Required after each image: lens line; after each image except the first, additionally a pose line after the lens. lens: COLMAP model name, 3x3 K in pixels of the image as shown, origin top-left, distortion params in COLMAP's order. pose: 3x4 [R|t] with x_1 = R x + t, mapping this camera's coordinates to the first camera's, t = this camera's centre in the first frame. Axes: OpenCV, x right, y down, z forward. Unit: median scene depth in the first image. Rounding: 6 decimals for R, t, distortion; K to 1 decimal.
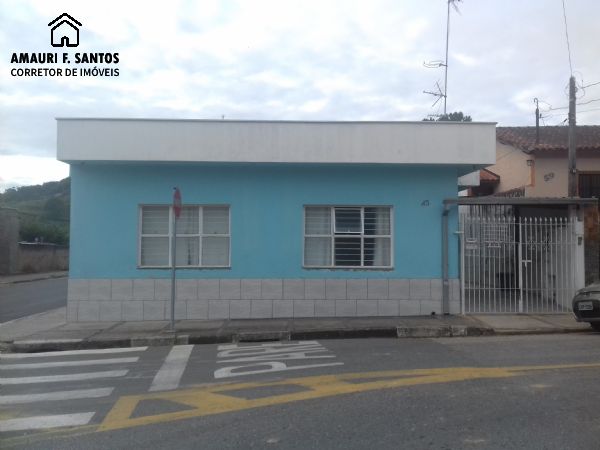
lens RADIAL K [[541.8, 0, 300.0], [0, 541.8, 225.0], [0, 0, 1]] dist [0.088957, -0.156999]
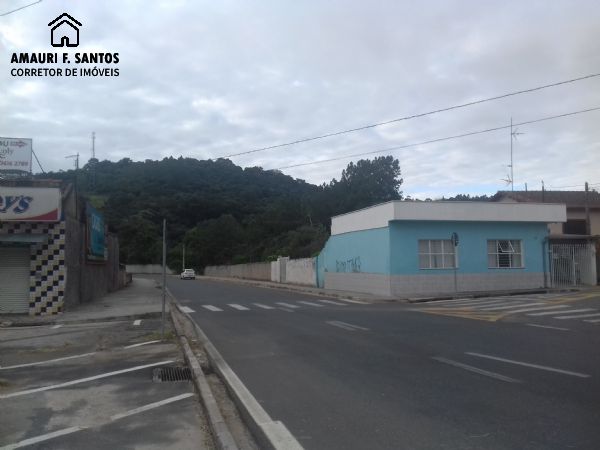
lens RADIAL K [[541.8, 0, 300.0], [0, 541.8, 225.0], [0, 0, 1]] dist [0.088957, -0.156999]
pose [[0.972035, 0.000662, 0.234837, -1.232200], [0.007790, 0.999355, -0.035061, -0.023584], [-0.234708, 0.035910, 0.971402, -0.965131]]
